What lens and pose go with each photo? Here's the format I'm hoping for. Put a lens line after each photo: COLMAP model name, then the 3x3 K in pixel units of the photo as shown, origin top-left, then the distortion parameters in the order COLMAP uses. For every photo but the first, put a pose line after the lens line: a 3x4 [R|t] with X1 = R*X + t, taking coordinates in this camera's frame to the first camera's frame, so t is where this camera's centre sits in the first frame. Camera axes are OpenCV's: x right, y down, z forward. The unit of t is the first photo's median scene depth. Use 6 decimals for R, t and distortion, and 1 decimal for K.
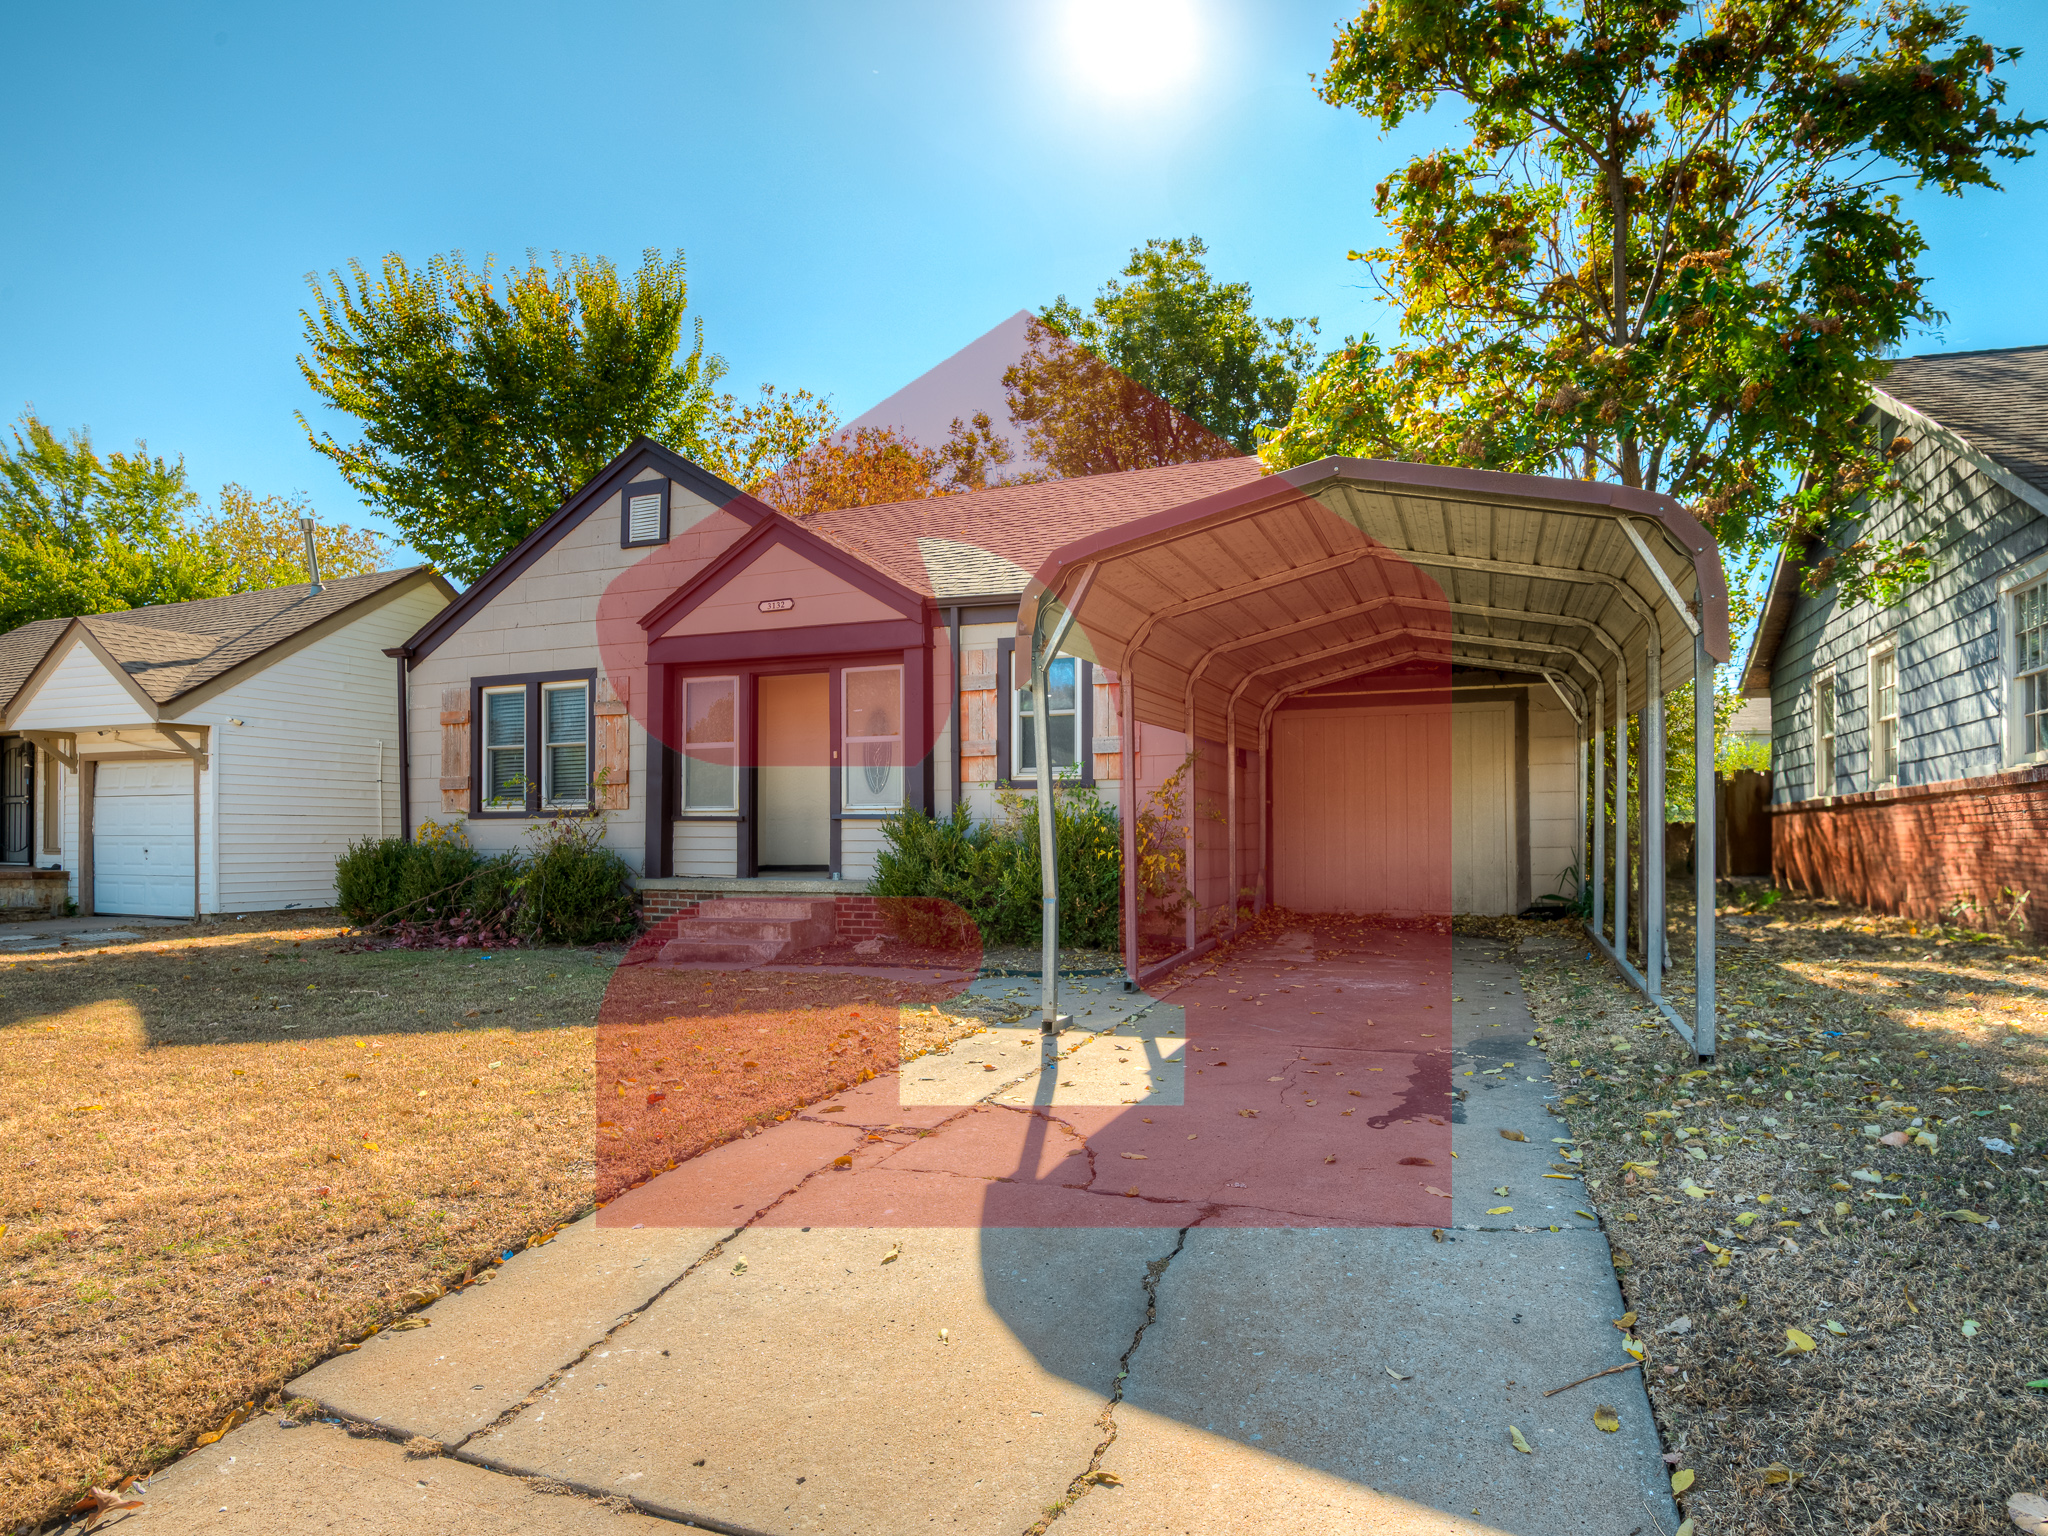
lens RADIAL K [[1146.5, 0, 1059.5], [0, 1146.5, 826.2], [0, 0, 1]] dist [-0.004441, -0.000471]
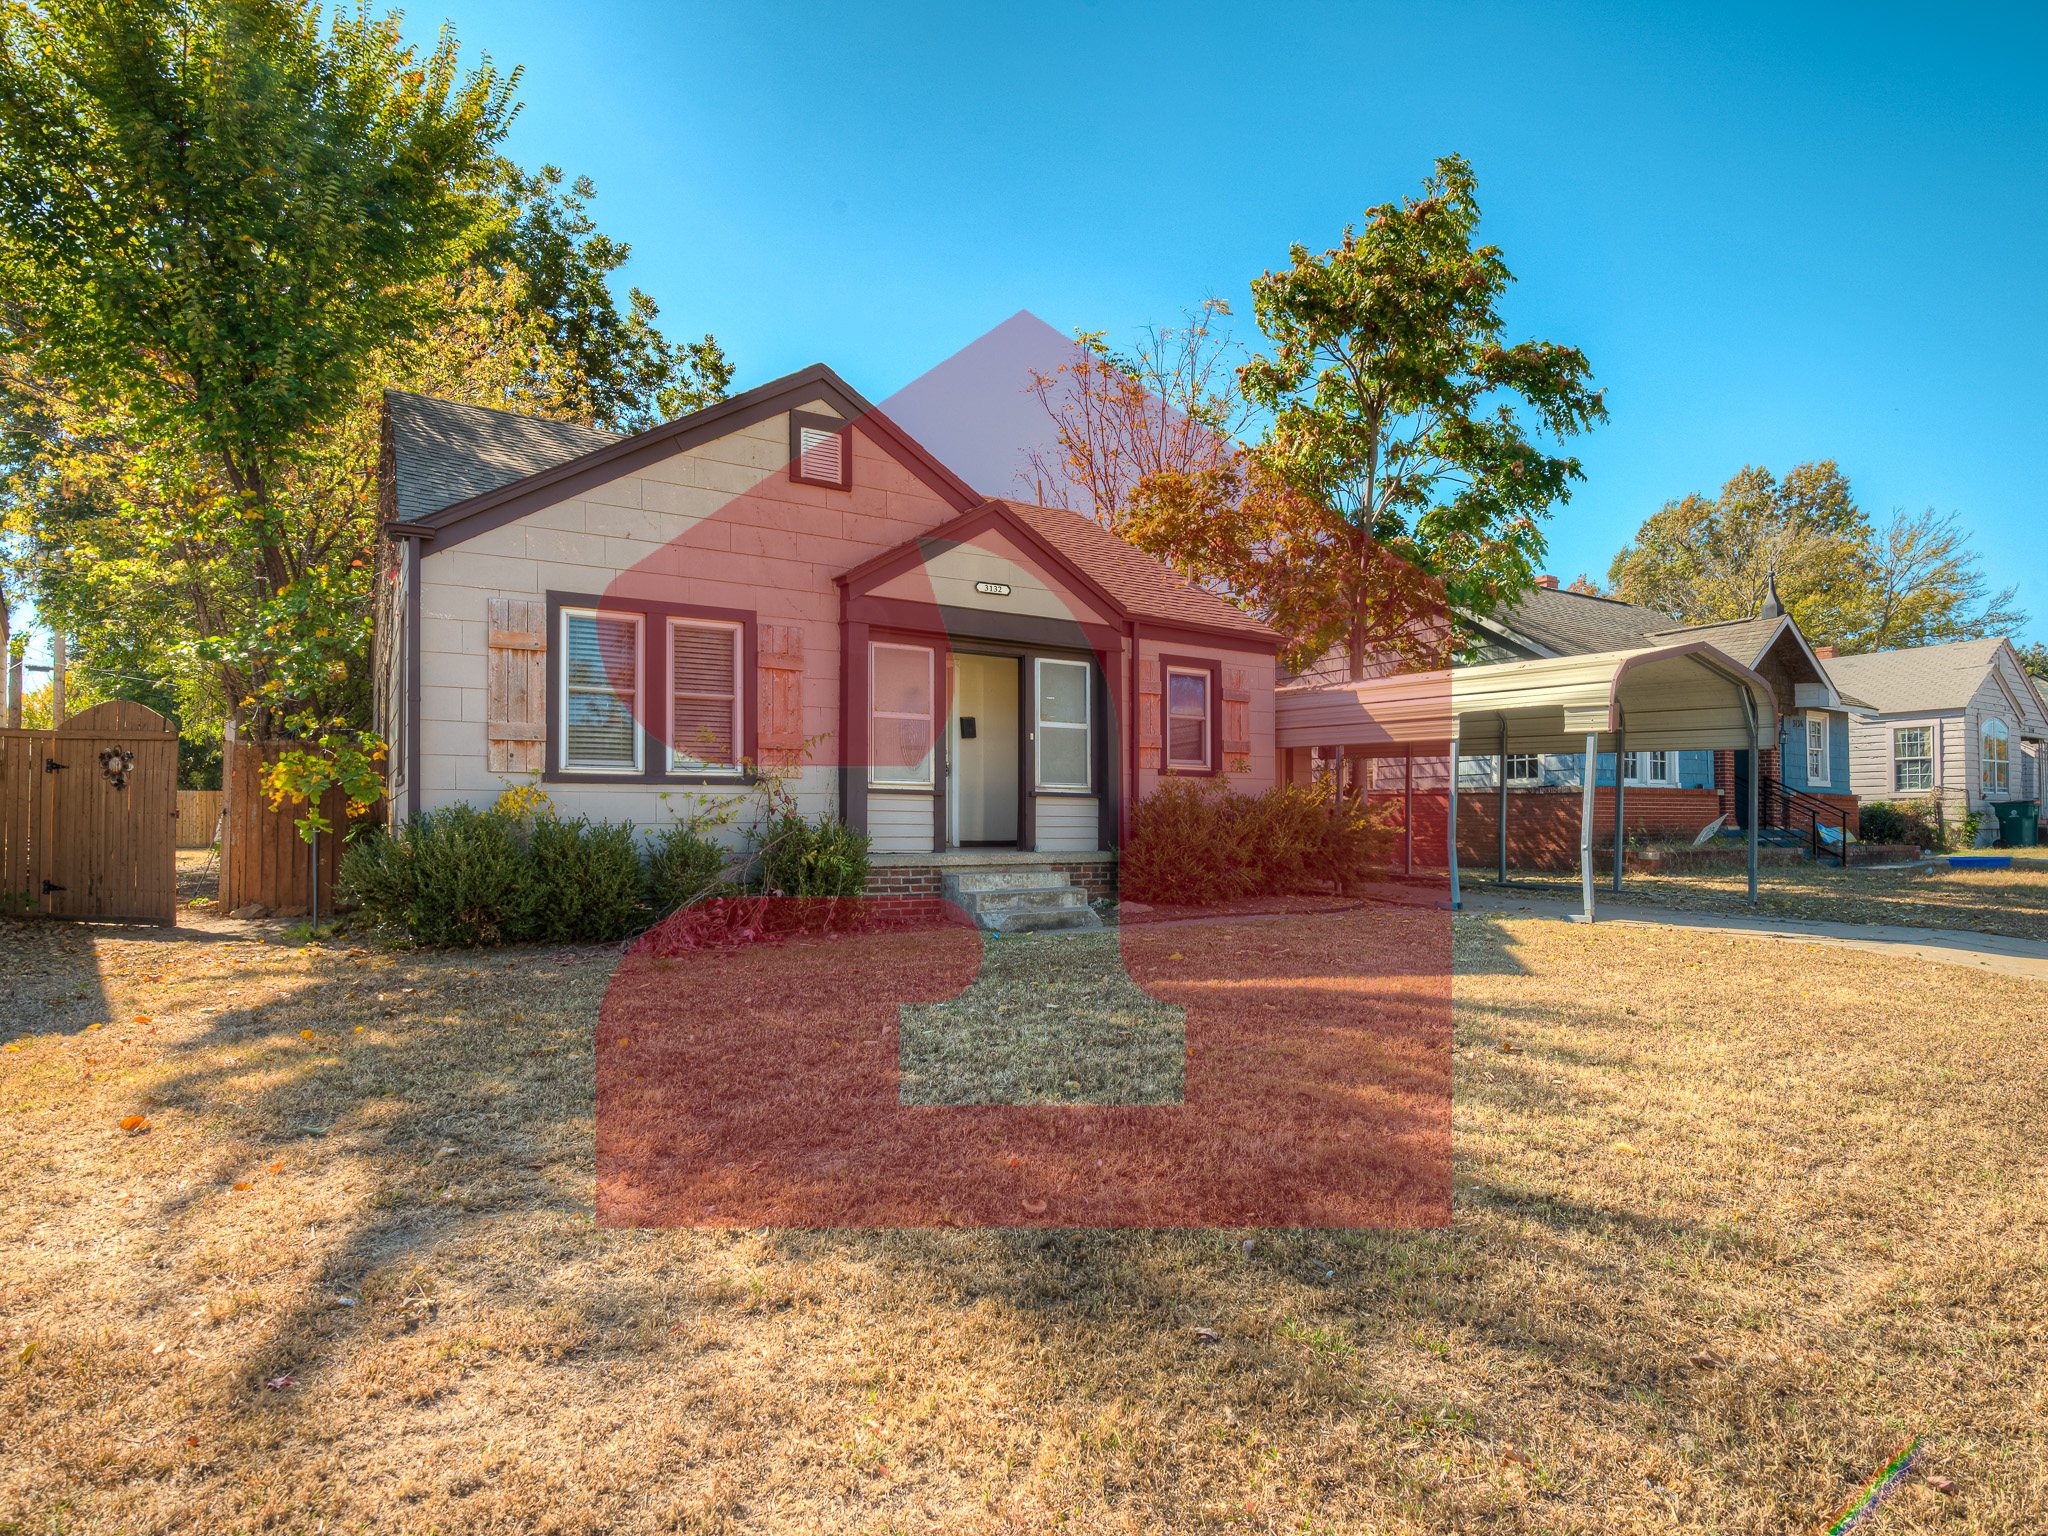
lens RADIAL K [[1146.5, 0, 1059.5], [0, 1146.5, 826.2], [0, 0, 1]] dist [-0.004441, -0.000471]
pose [[0.583568, 0.003409, 0.812057, -0.989762], [-0.012116, 0.999916, 0.004510, 0.015916], [-0.811974, -0.012470, 0.583561, 0.322015]]
